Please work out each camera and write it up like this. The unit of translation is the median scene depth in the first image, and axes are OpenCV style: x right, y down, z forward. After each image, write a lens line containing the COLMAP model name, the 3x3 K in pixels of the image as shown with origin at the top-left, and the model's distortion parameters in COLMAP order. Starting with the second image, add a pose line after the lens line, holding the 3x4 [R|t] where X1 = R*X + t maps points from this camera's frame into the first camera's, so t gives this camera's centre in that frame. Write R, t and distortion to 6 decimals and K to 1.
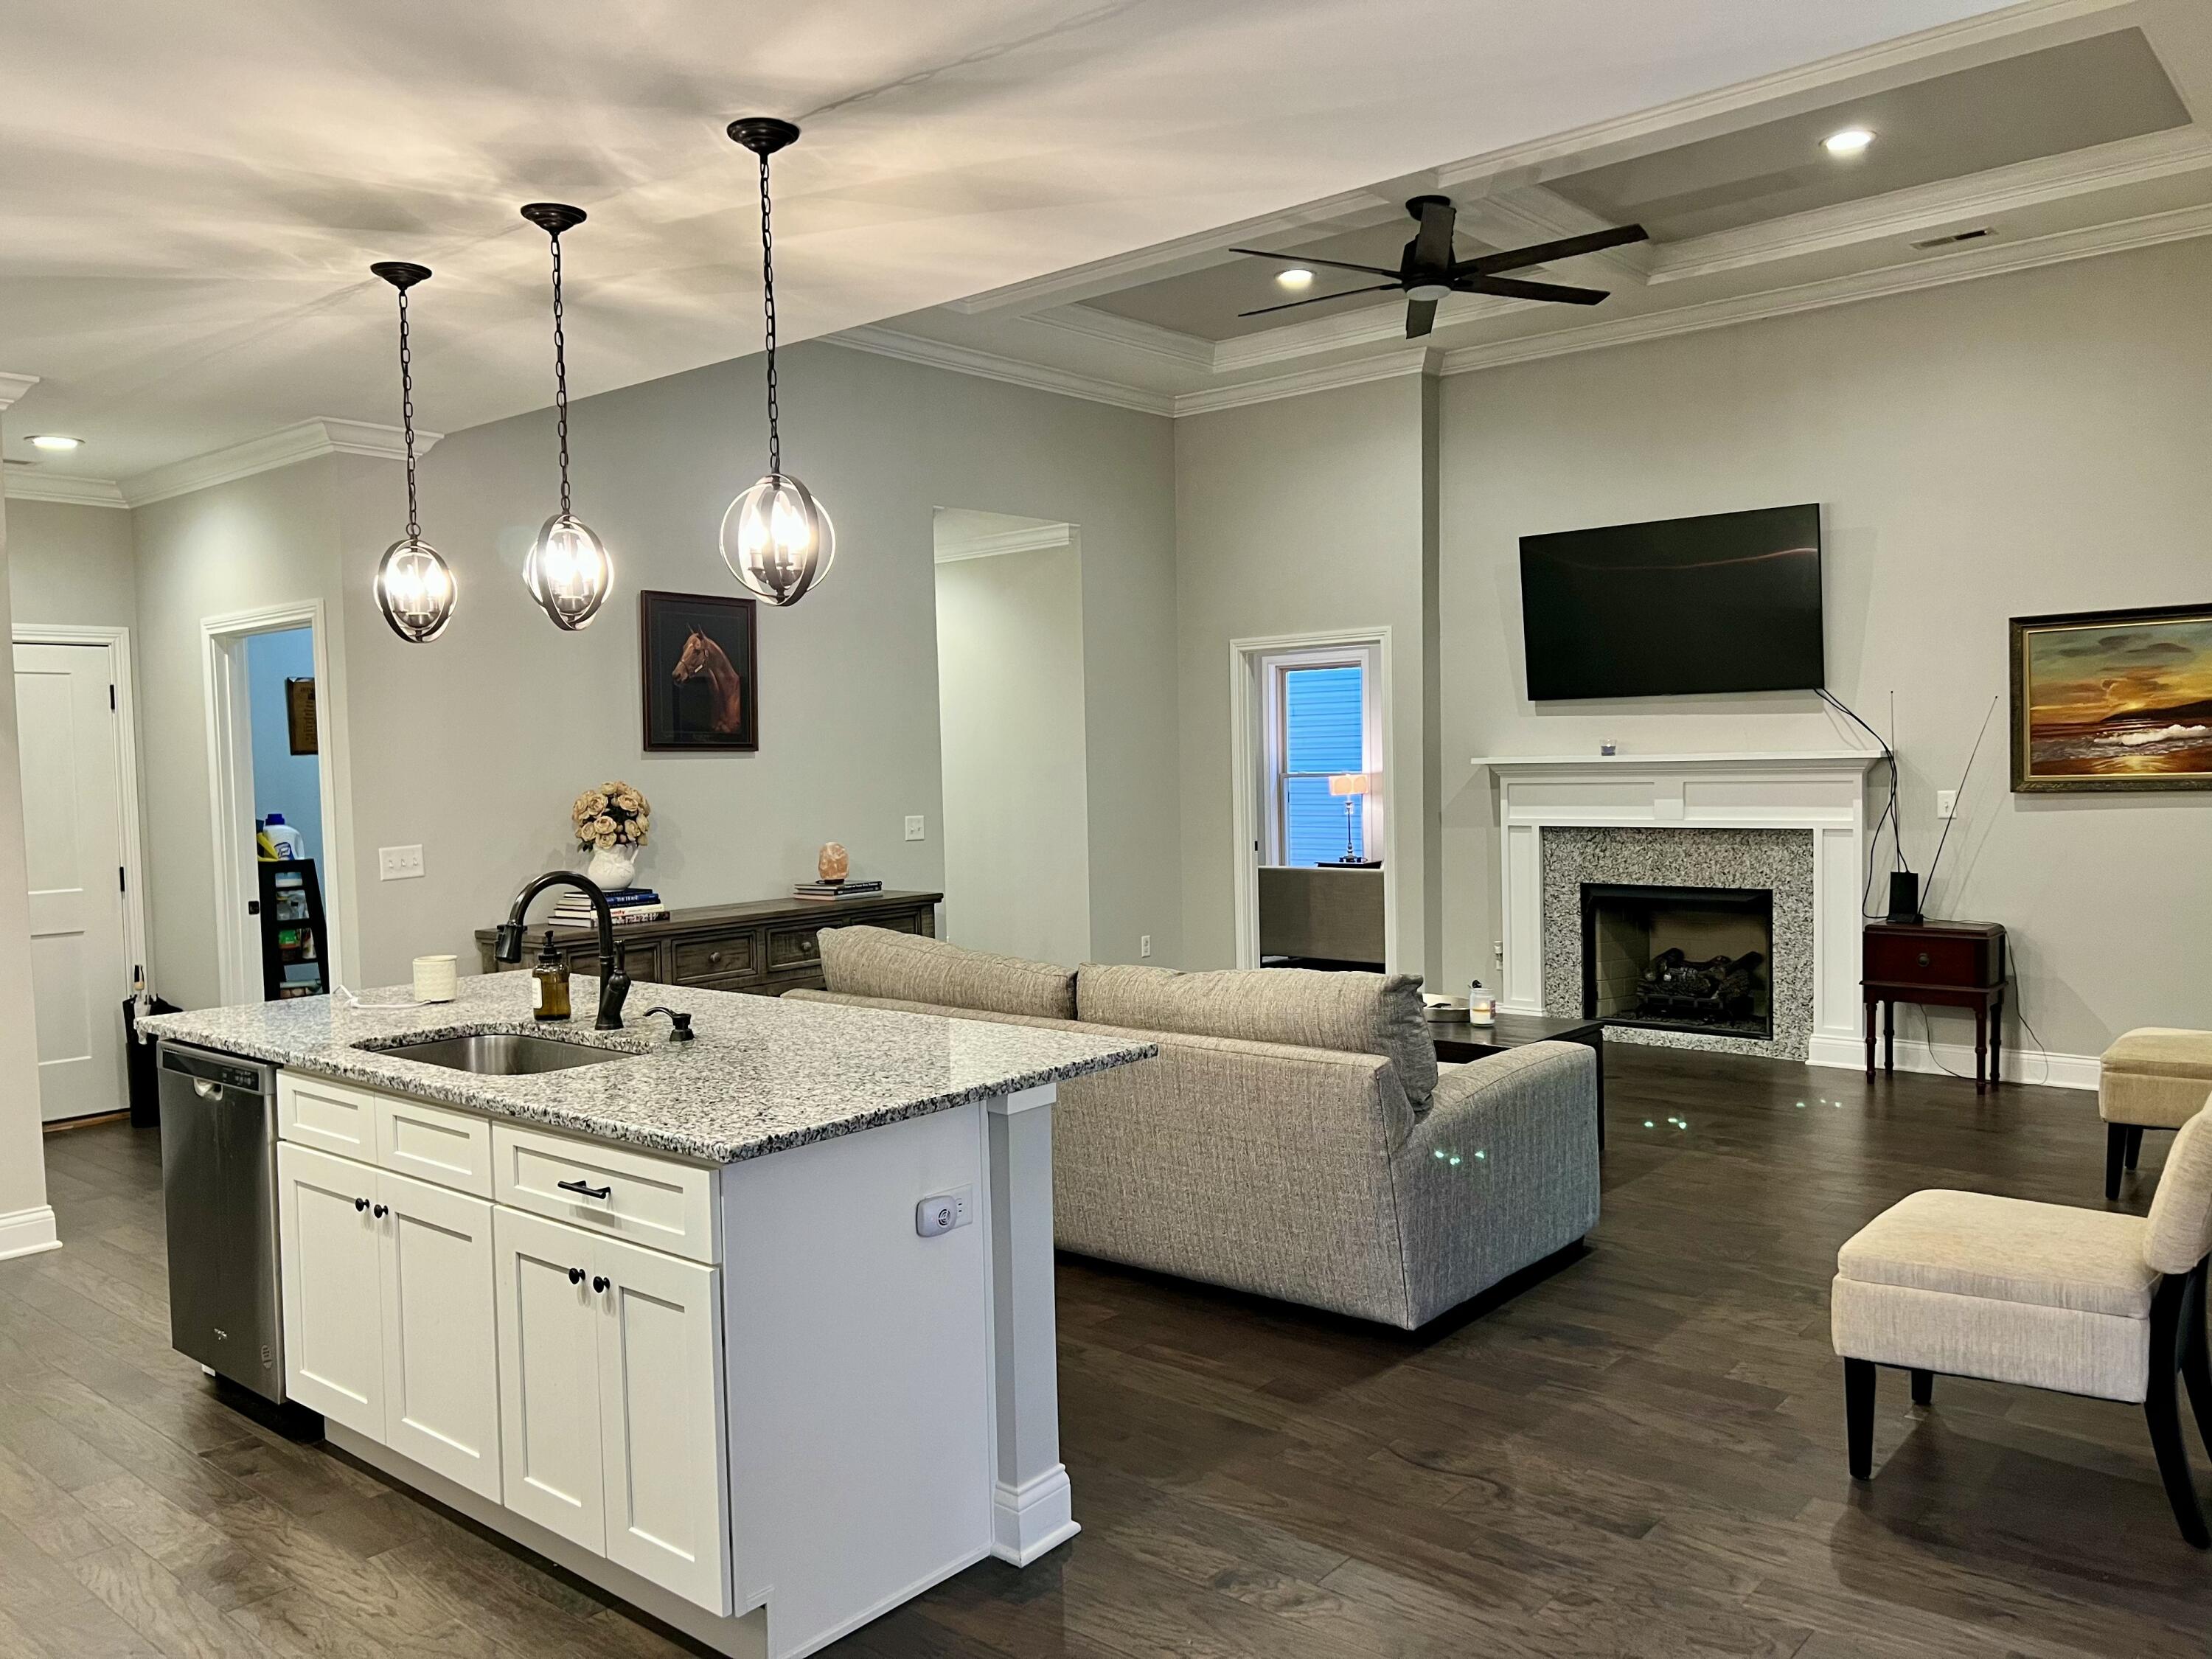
lens RADIAL K [[1680.5, 0, 1102.0], [0, 1680.5, 832.3], [0, 0, 1]] dist [0.038846, -0.031387]
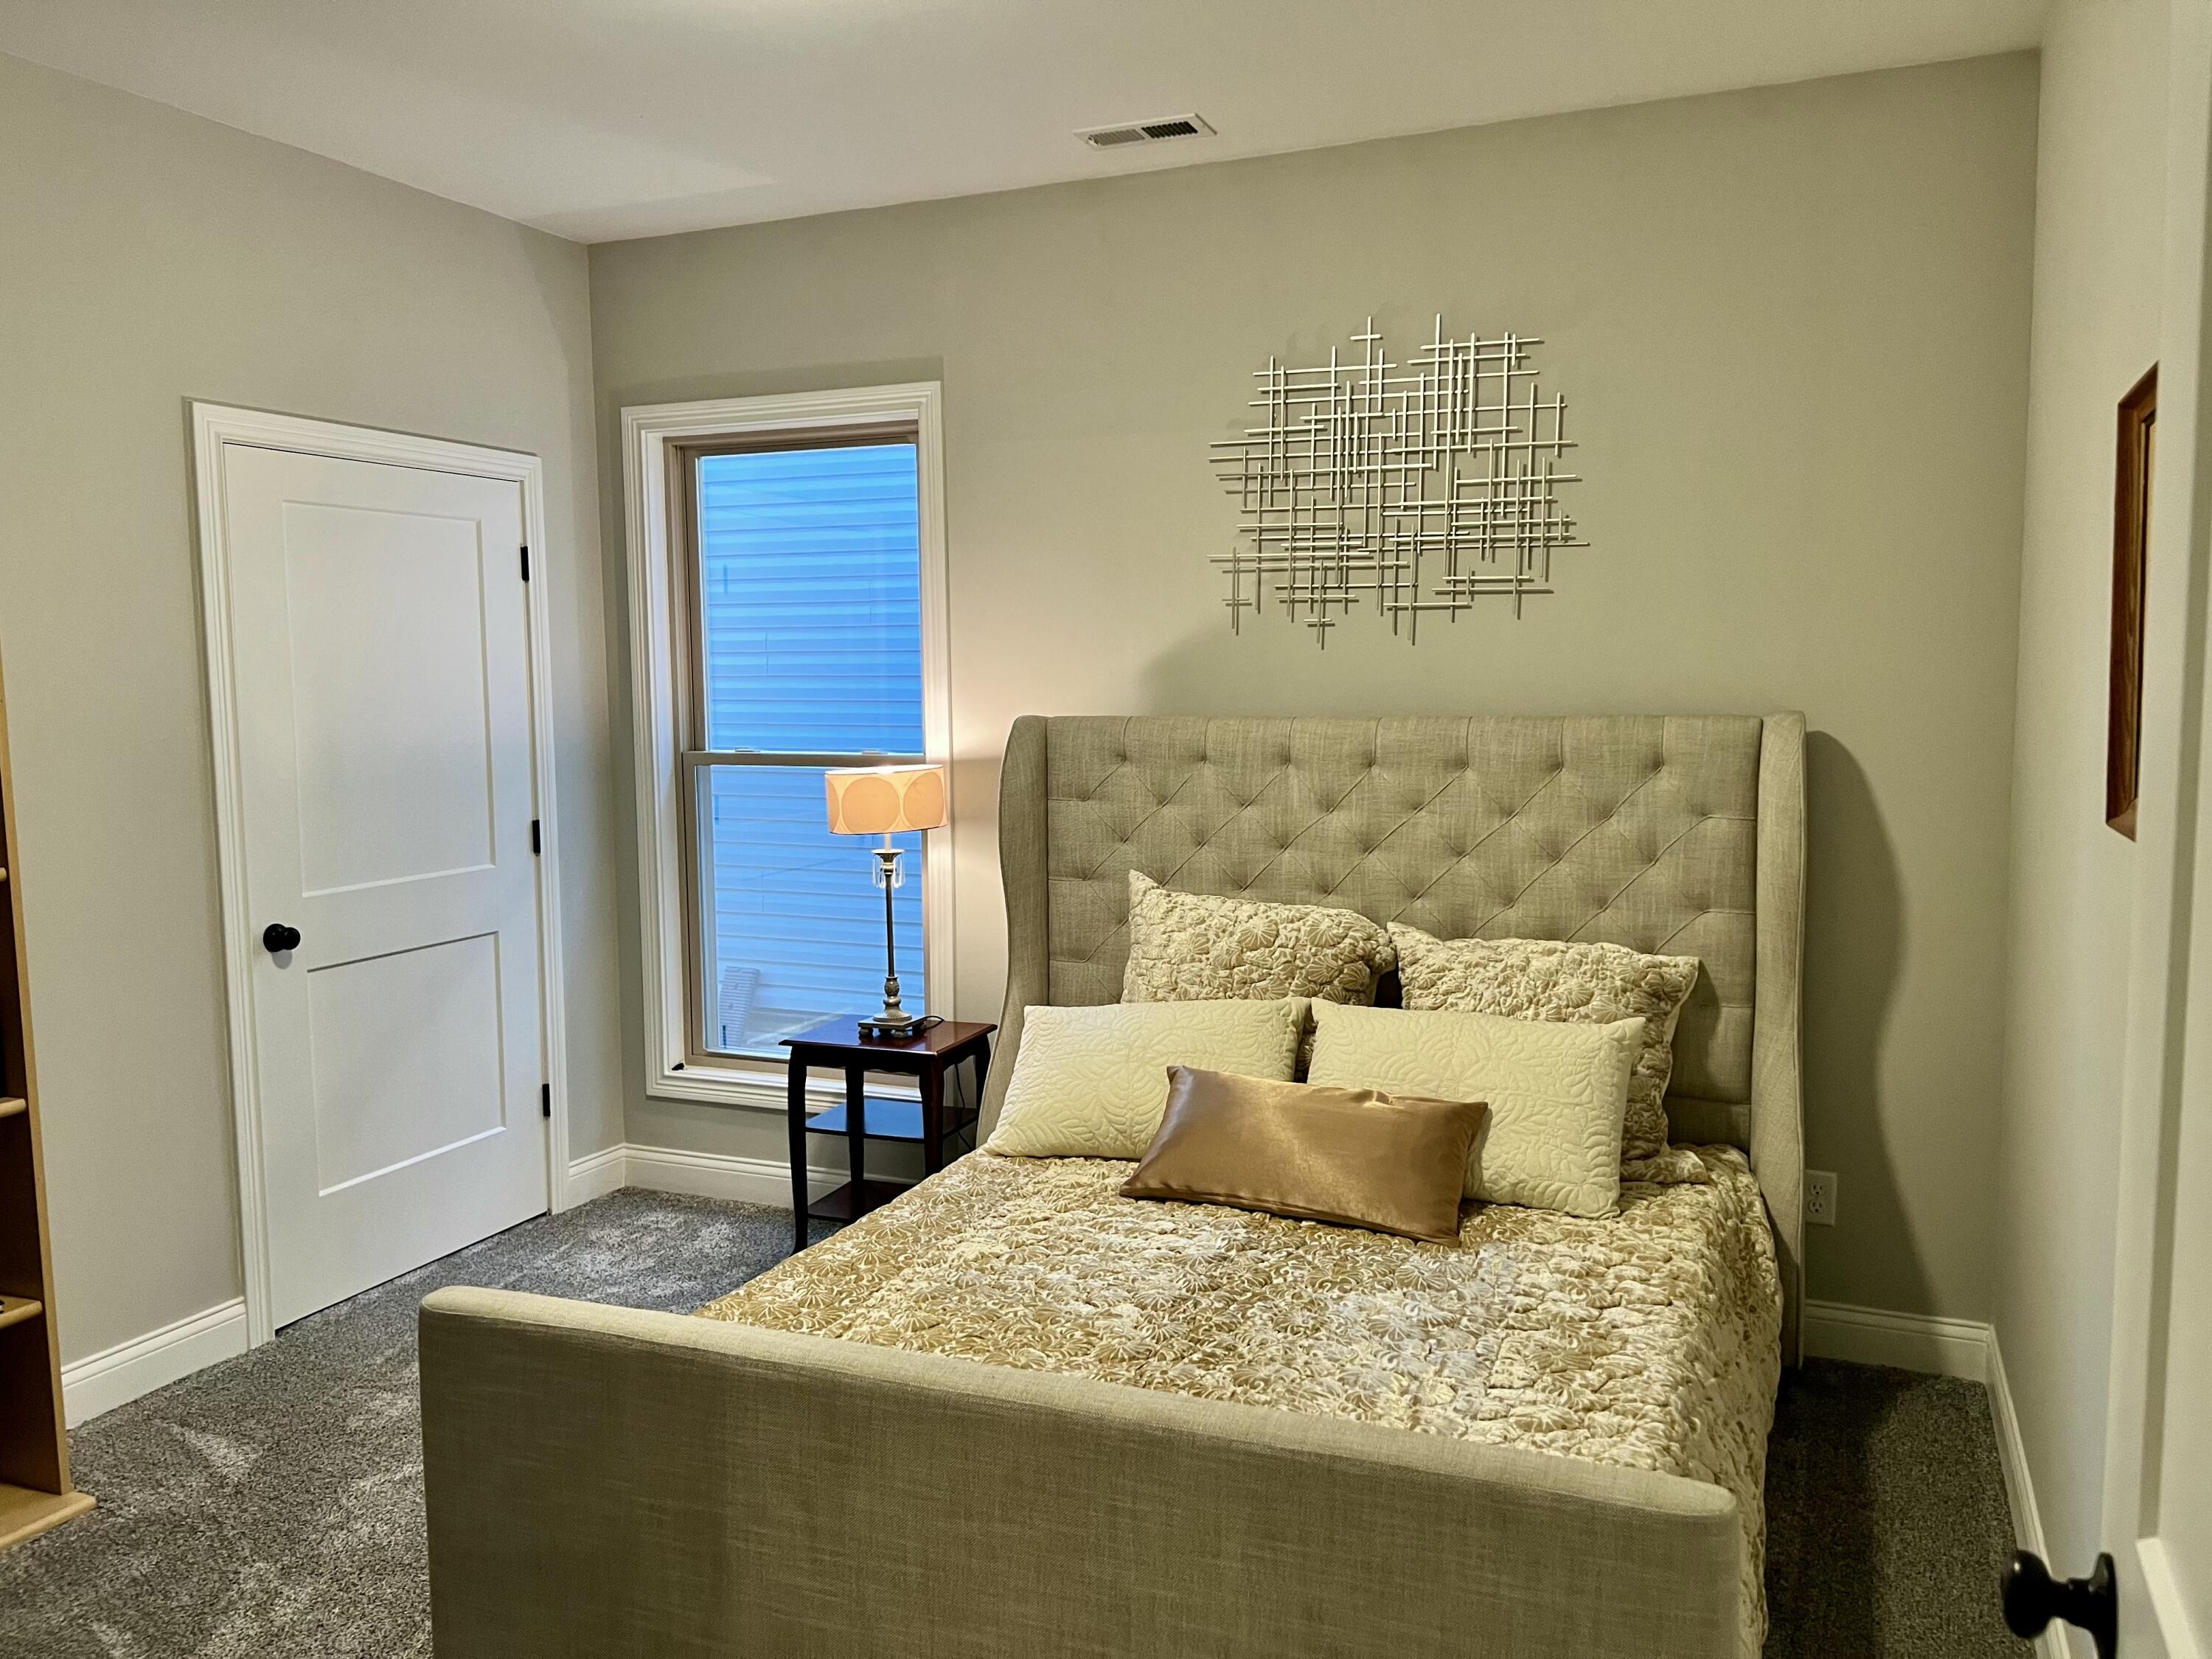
lens RADIAL K [[1680.5, 0, 1107.2], [0, 1680.5, 827.5], [0, 0, 1]] dist [0.038846, -0.031387]
pose [[0.954819, -0.015551, 0.296780, 0.089299], [0.001429, 0.998859, 0.047743, -0.037744], [-0.297183, -0.045162, 0.953752, 0.667712]]
